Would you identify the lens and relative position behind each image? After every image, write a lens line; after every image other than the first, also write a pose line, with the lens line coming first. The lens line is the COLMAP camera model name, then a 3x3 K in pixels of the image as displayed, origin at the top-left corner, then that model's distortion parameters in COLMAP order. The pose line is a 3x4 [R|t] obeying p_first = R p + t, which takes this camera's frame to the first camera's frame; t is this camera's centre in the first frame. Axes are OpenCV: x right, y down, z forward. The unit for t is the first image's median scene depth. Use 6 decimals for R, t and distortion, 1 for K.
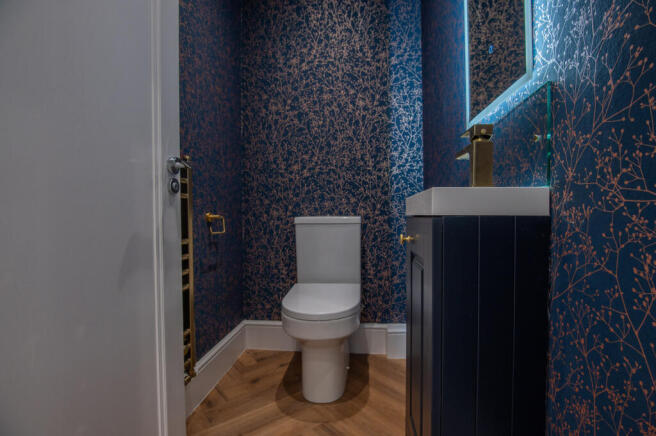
lens RADIAL K [[318.7, 0, 331.3], [0, 318.7, 221.6], [0, 0, 1]] dist [-0.020975, -0.000942]
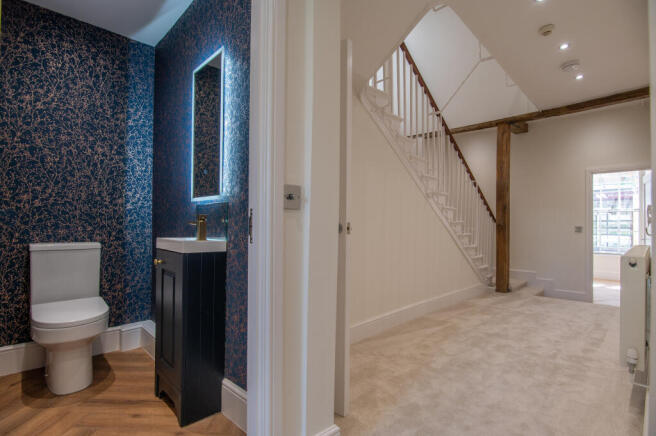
lens RADIAL K [[318.7, 0, 328.6], [0, 318.7, 219.8], [0, 0, 1]] dist [-0.020975, -0.000942]
pose [[0.635893, 0.025450, 0.771358, -0.280367], [-0.002495, 0.999519, -0.030921, -0.066781], [-0.771773, 0.017738, 0.635650, -0.460679]]
